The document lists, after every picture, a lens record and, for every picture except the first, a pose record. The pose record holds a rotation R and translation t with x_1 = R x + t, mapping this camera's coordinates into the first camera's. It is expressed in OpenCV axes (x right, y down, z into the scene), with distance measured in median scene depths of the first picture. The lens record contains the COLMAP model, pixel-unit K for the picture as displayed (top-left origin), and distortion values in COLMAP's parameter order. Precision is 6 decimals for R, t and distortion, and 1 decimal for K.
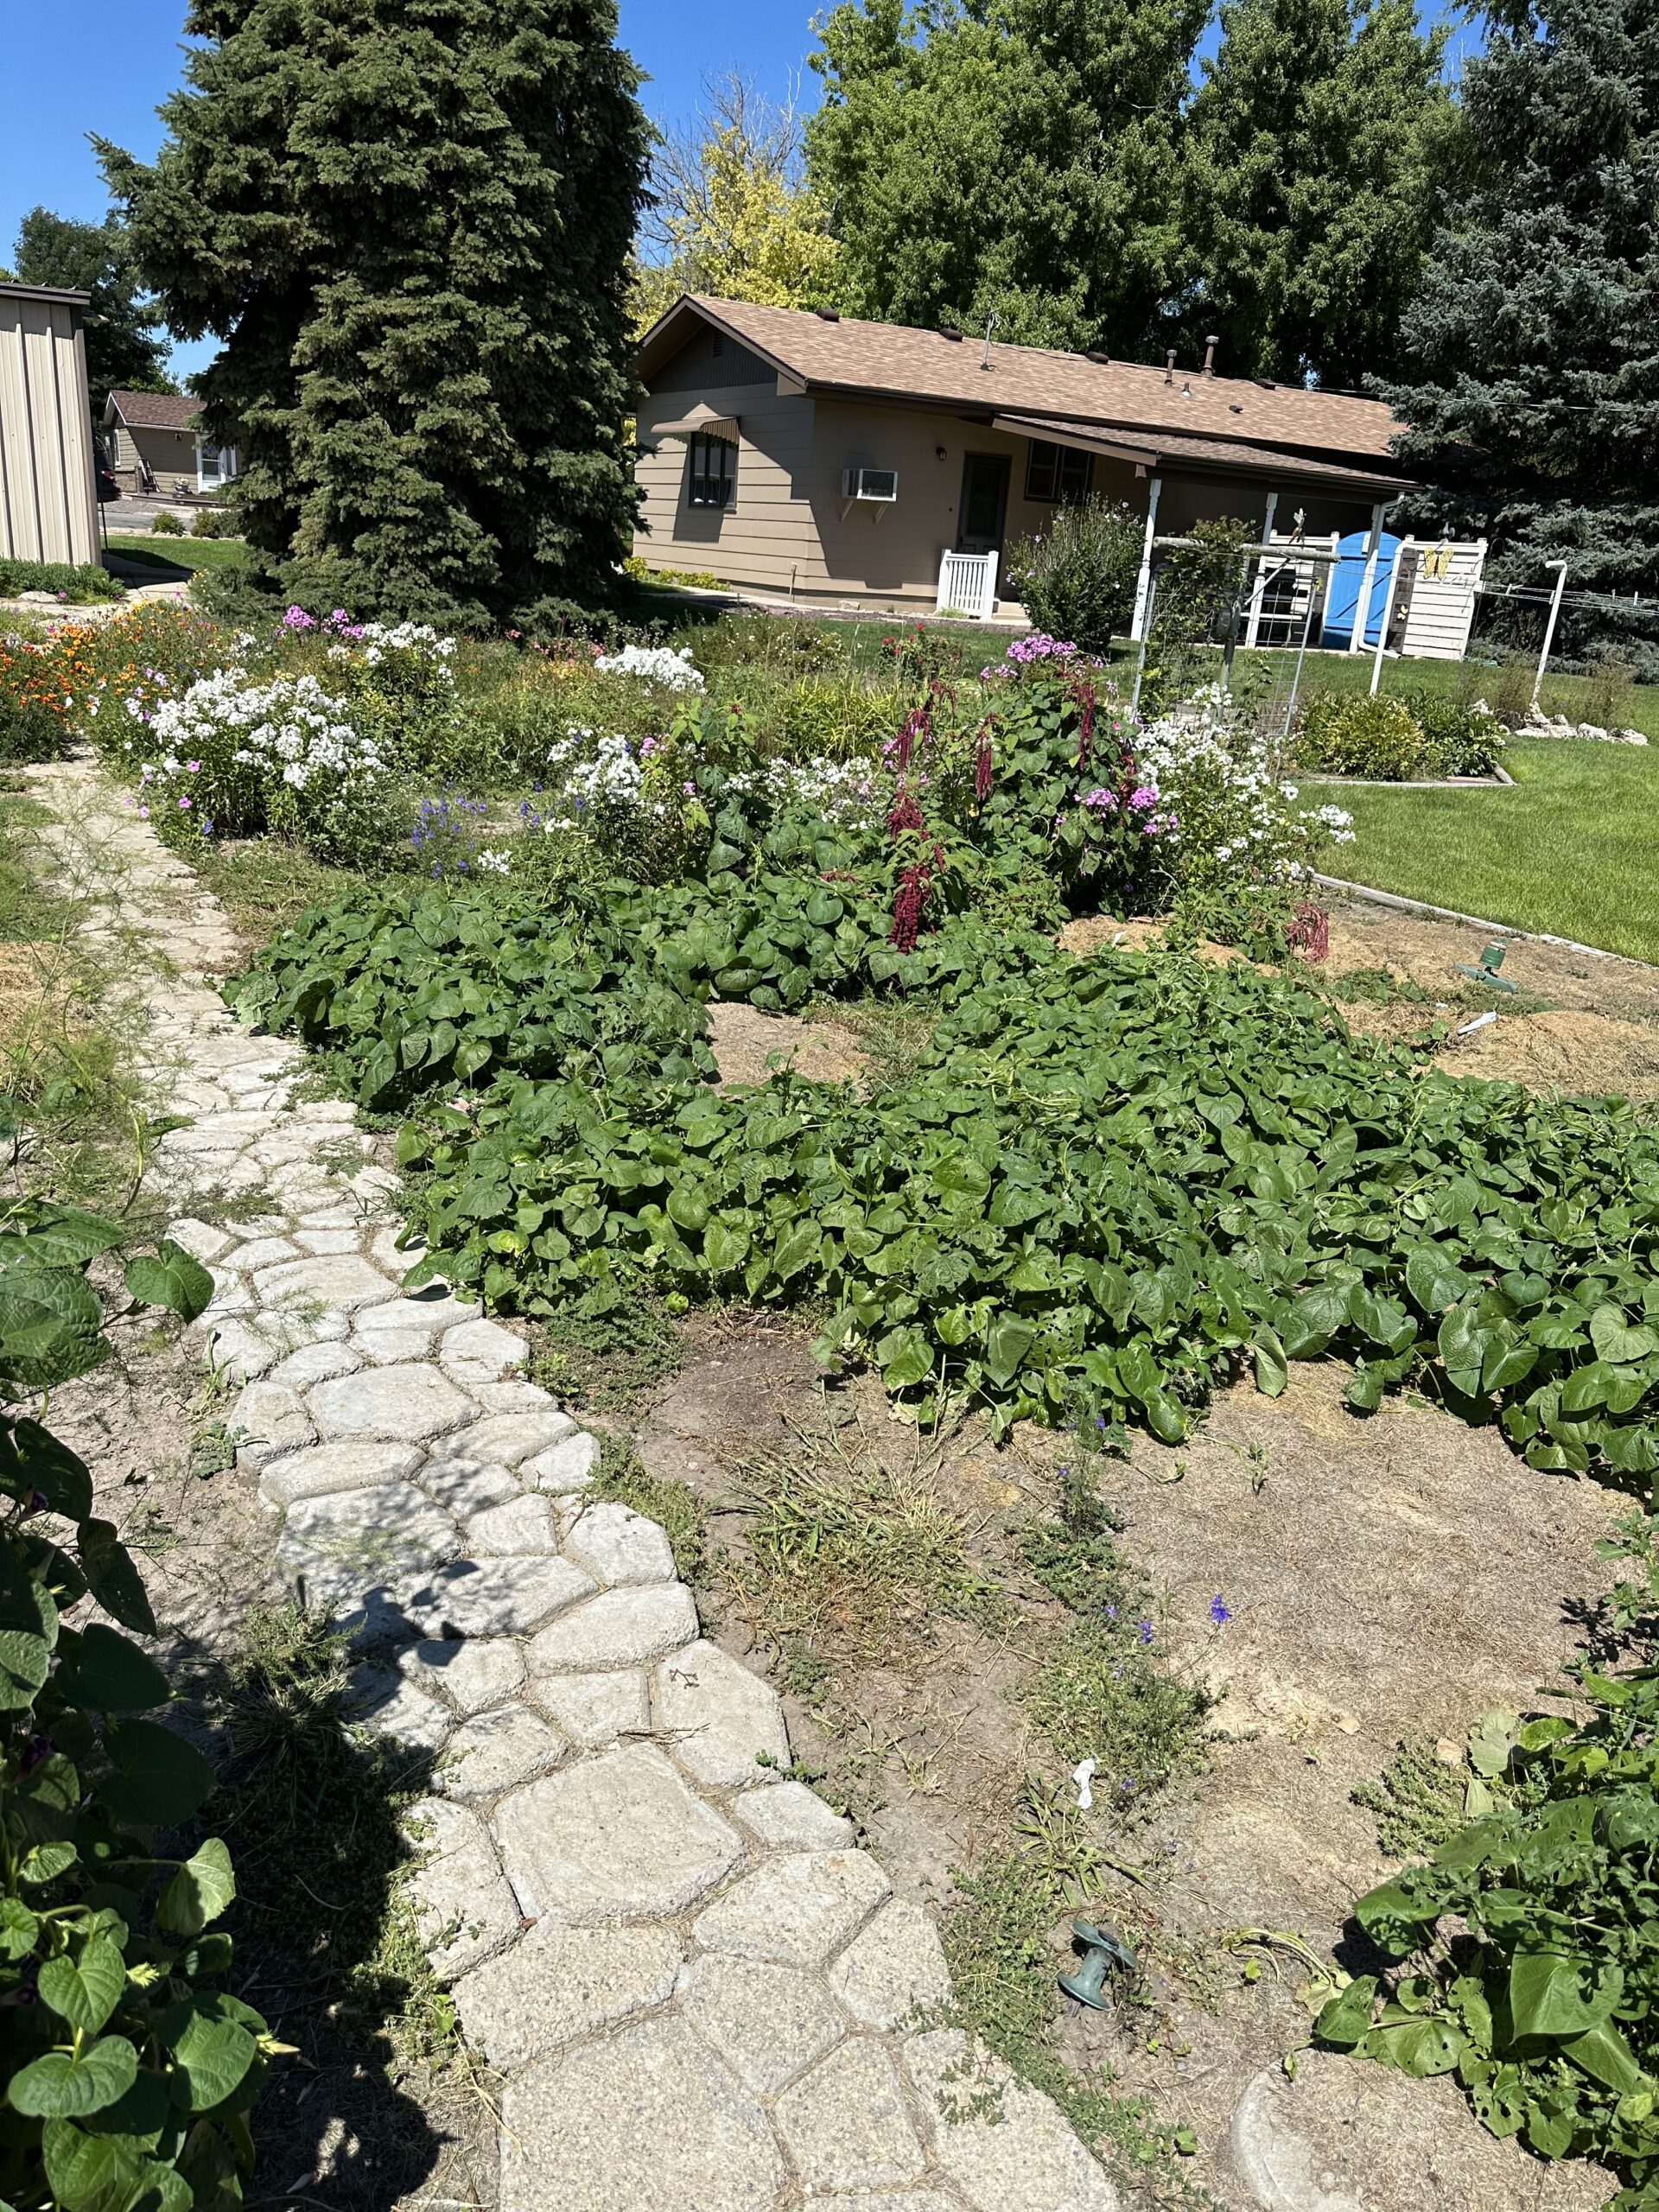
lens RADIAL K [[1588.0, 0, 829.5], [0, 1588.0, 1106.0], [0, 0, 1]] dist [0.009792, -0.010083]
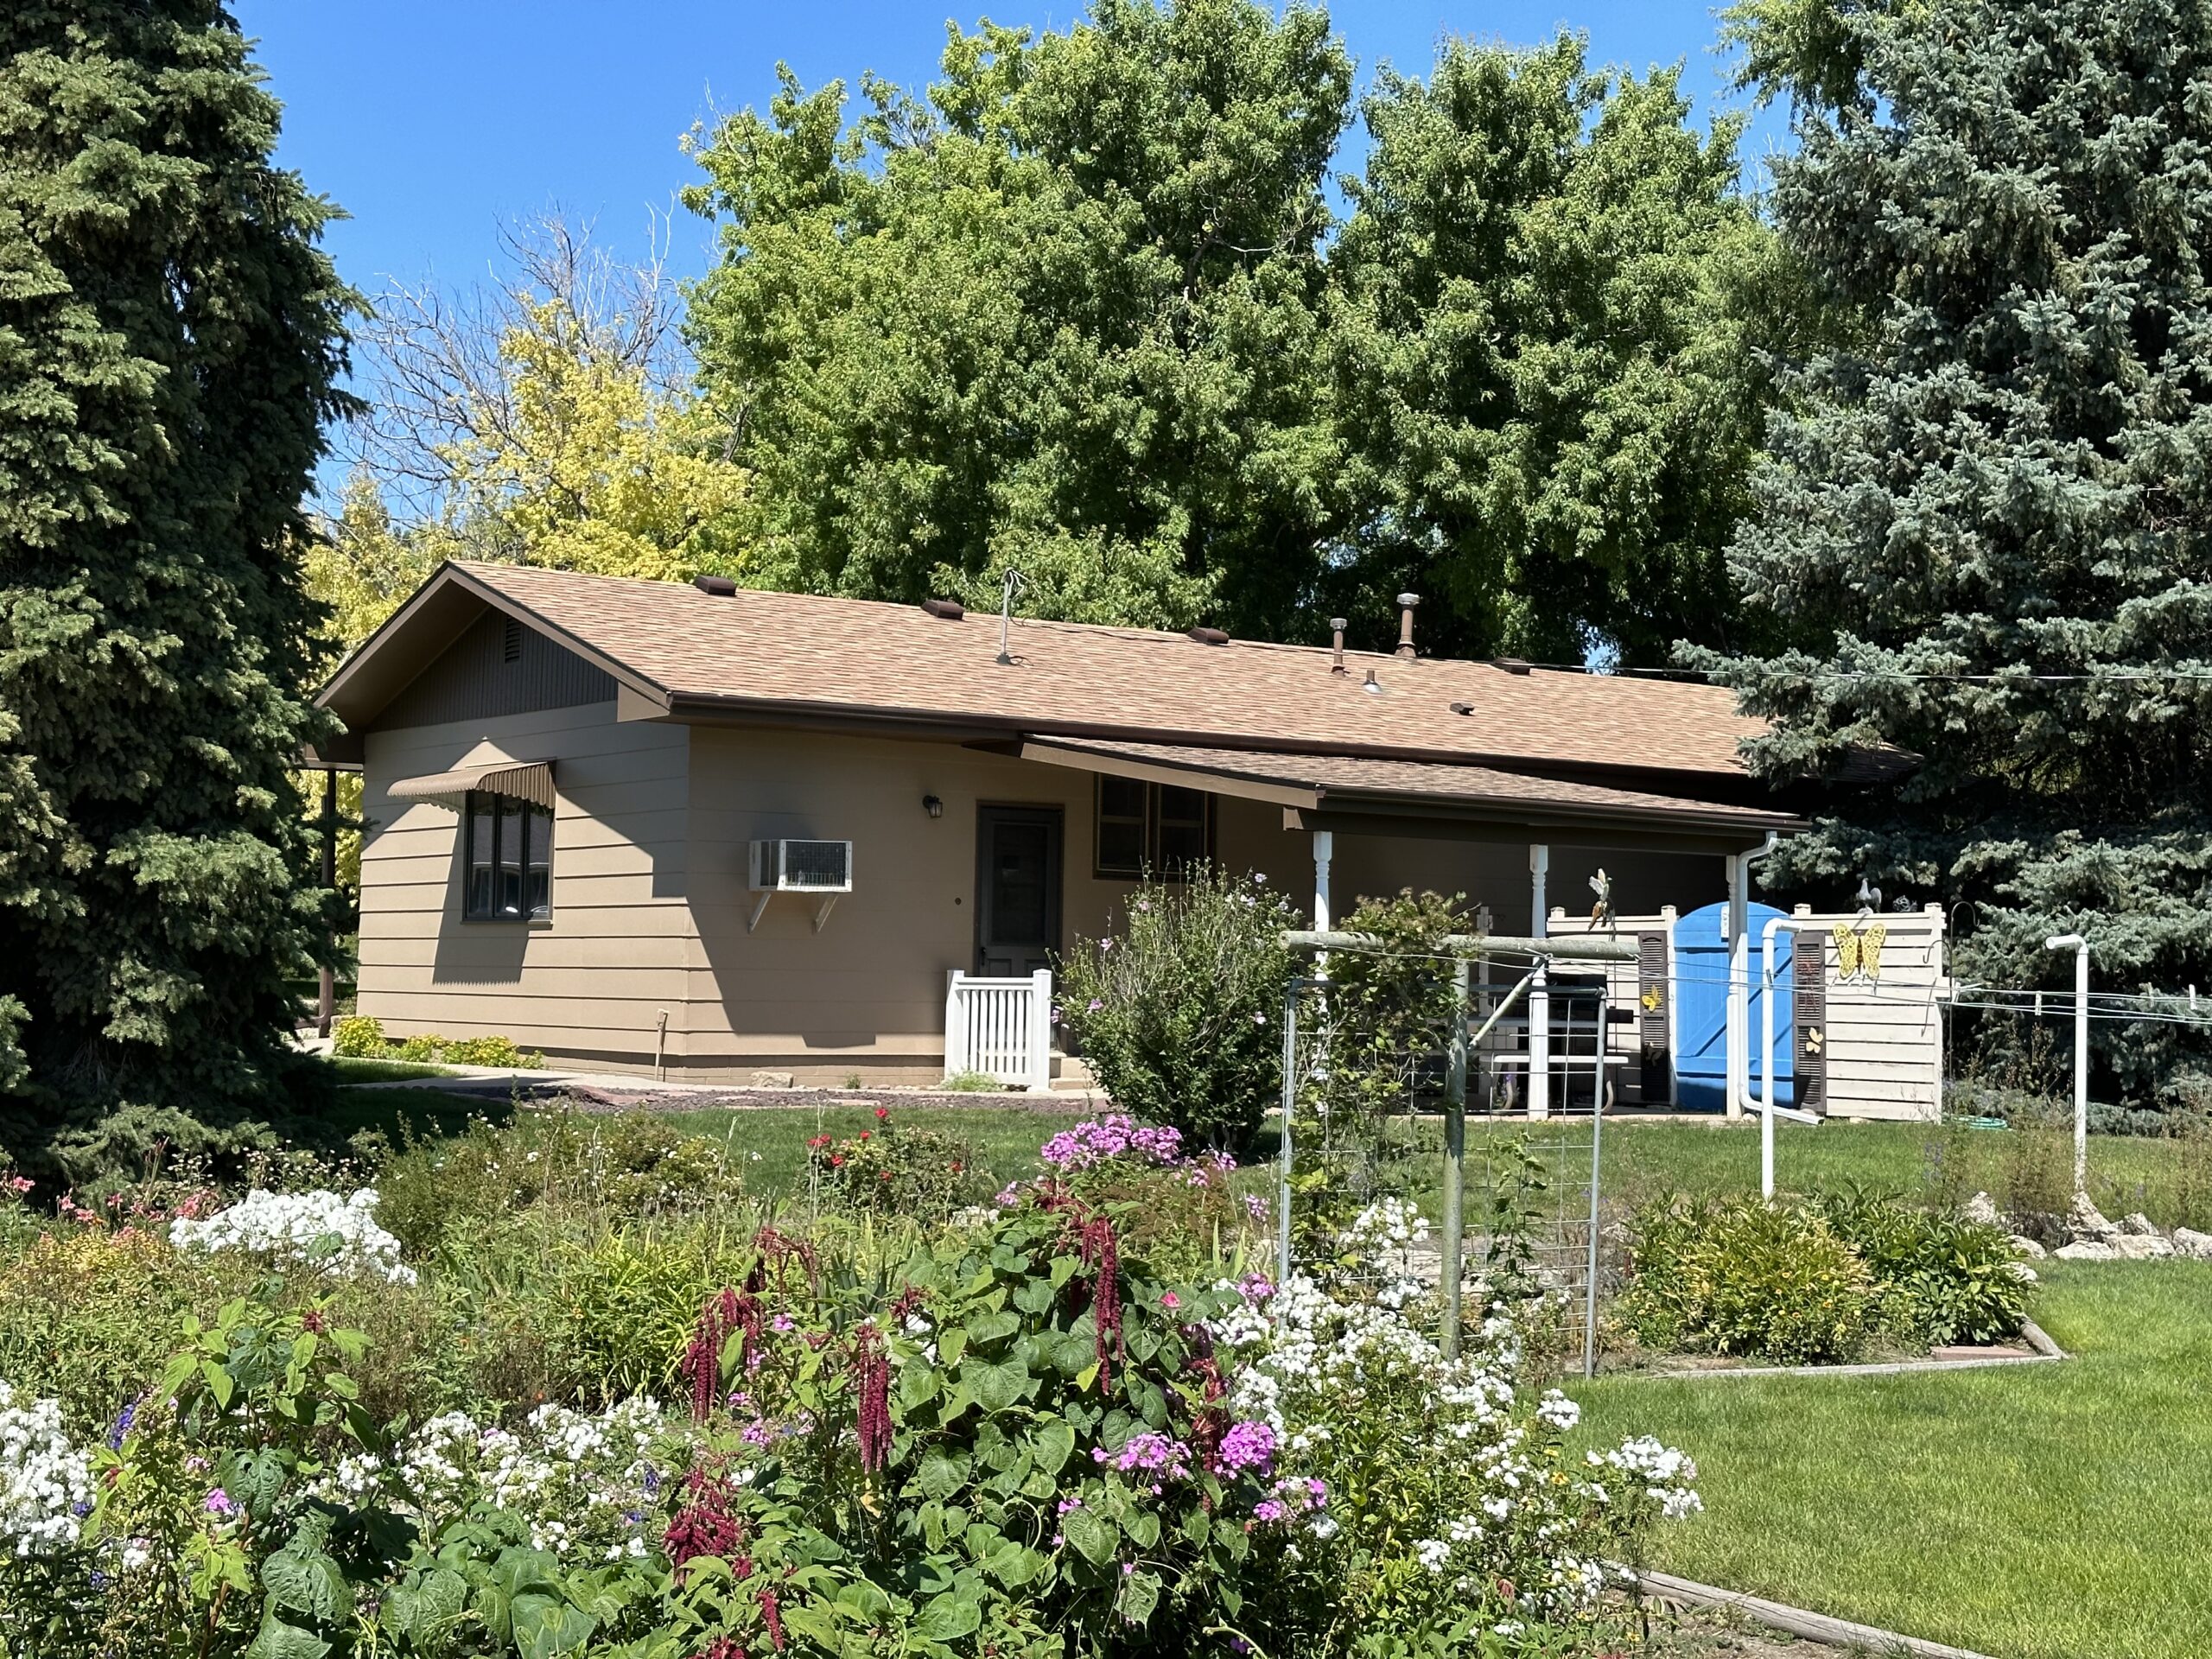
lens RADIAL K [[3096.8, 0, 1106.0], [0, 3096.8, 829.5], [0, 0, 1]] dist [0.222845, -0.502172]
pose [[0.993799, -0.047511, 0.100531, 0.023610], [0.081673, 0.925429, -0.370015, -0.007237], [-0.075454, 0.375931, 0.923570, 0.023128]]
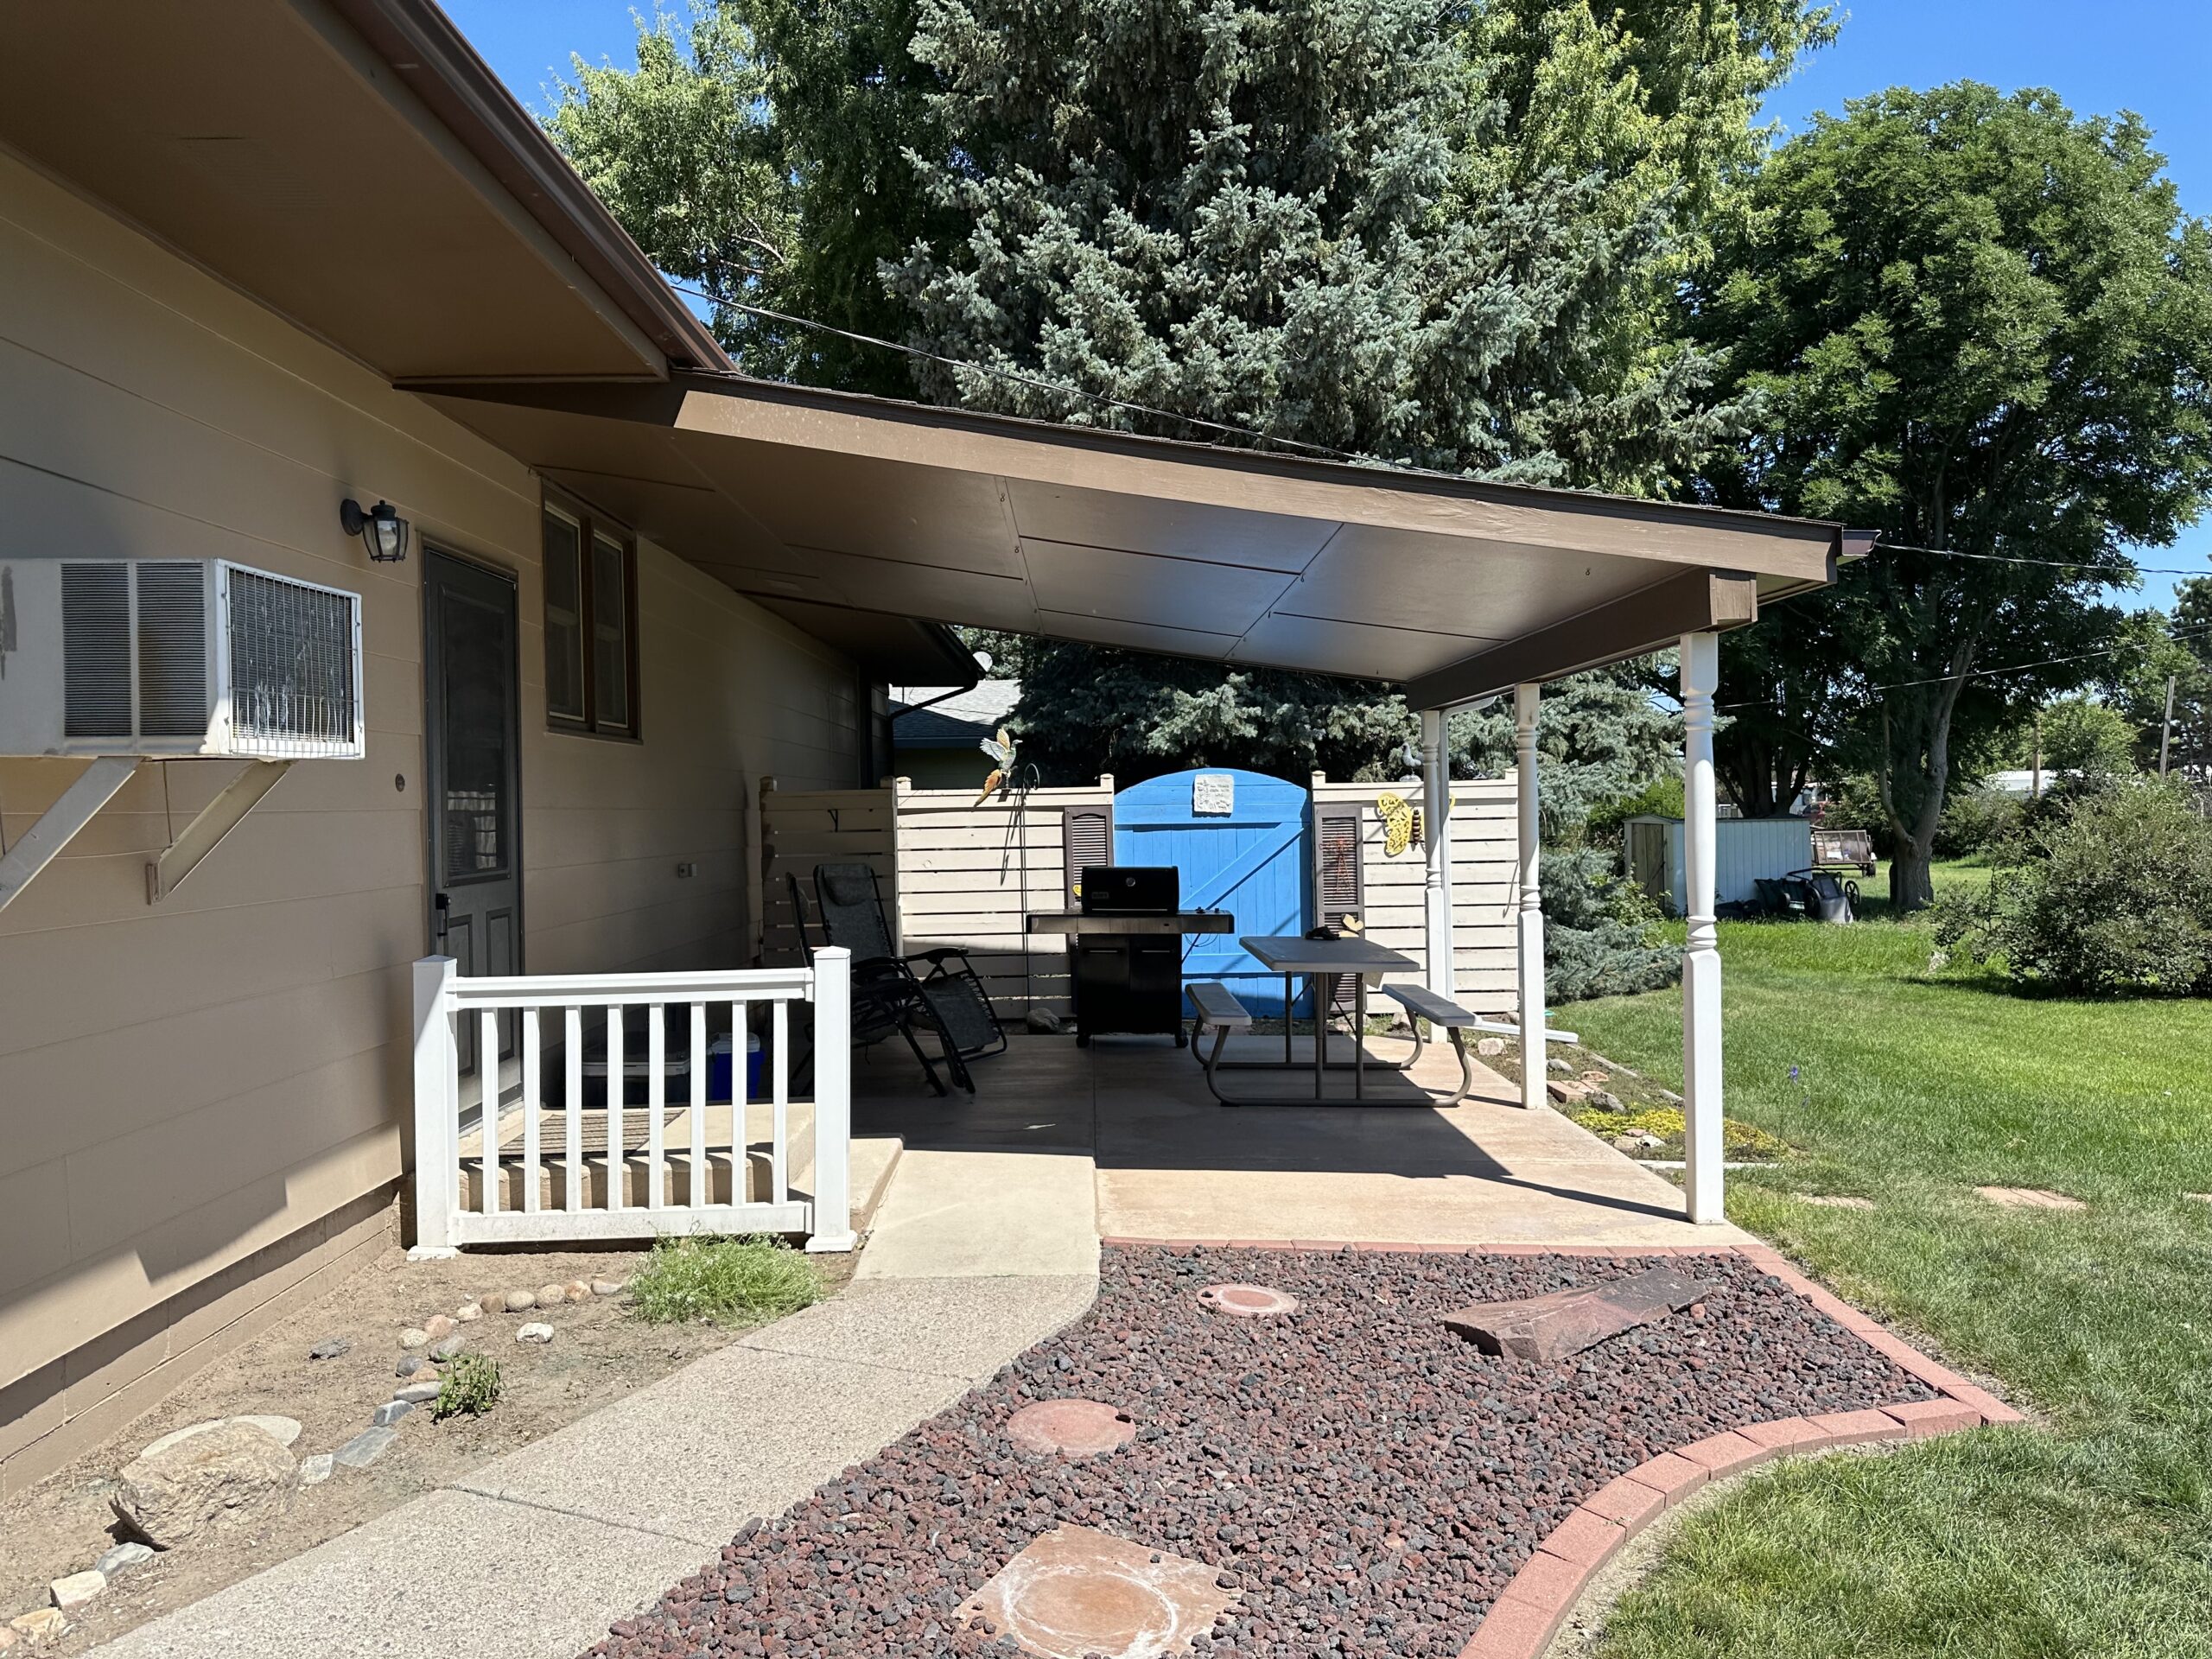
lens RADIAL K [[1526.0, 0, 1106.0], [0, 1526.0, 829.5], [0, 0, 1]] dist [0.002469, -0.001342]
pose [[0.487926, -0.091890, 0.868035, -0.060123], [0.336101, 0.937547, -0.089675, -0.346441], [-0.805583, 0.335502, 0.488338, 0.895804]]
